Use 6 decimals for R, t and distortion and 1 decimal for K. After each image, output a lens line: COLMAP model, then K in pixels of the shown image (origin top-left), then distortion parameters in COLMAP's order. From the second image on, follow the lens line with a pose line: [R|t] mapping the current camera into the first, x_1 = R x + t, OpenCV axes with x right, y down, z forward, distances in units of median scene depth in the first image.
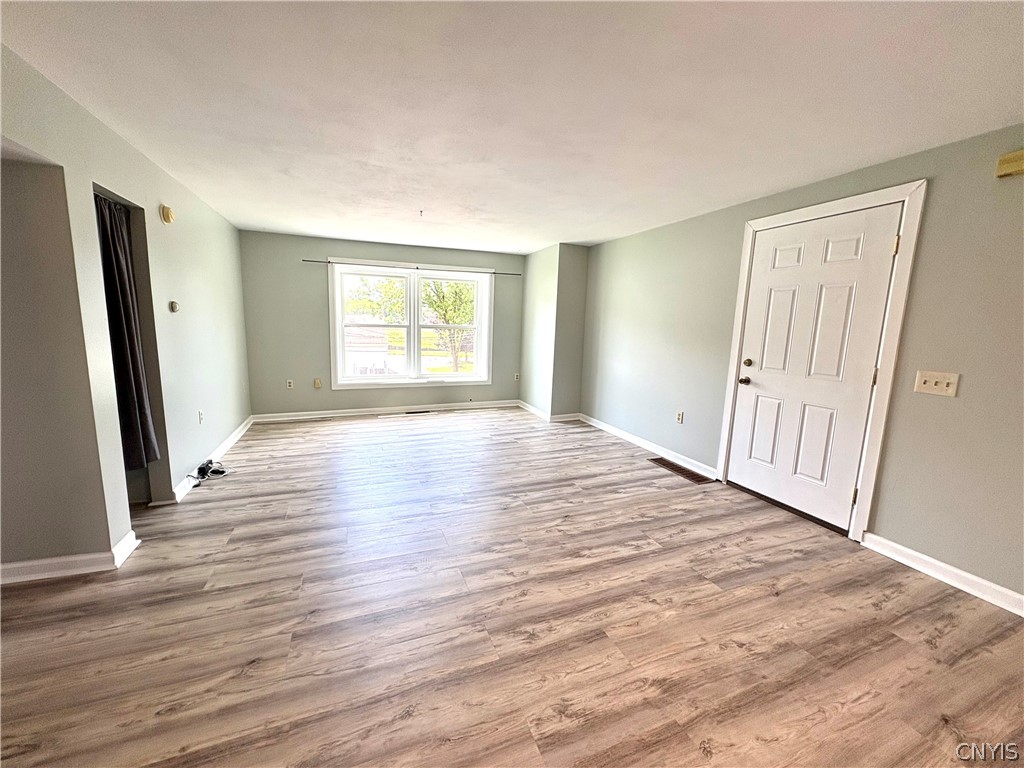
lens RADIAL K [[408.4, 0, 514.8], [0, 408.4, 382.3], [0, 0, 1]] dist [-0.000905, 0.000447]
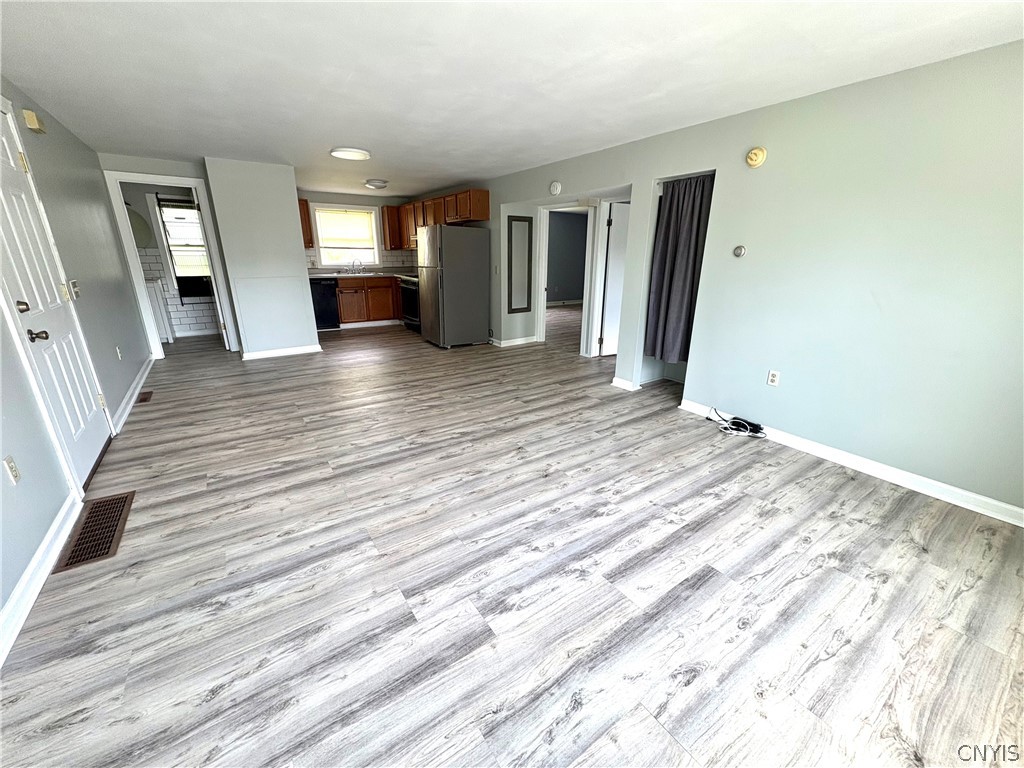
lens RADIAL K [[408.4, 0, 518.0], [0, 408.4, 386.9], [0, 0, 1]] dist [-0.000905, 0.000447]
pose [[-0.970863, 0.037098, -0.236748, -0.016172], [-0.072069, 0.897006, 0.436103, -0.254711], [0.228543, 0.440458, -0.868196, 1.701451]]
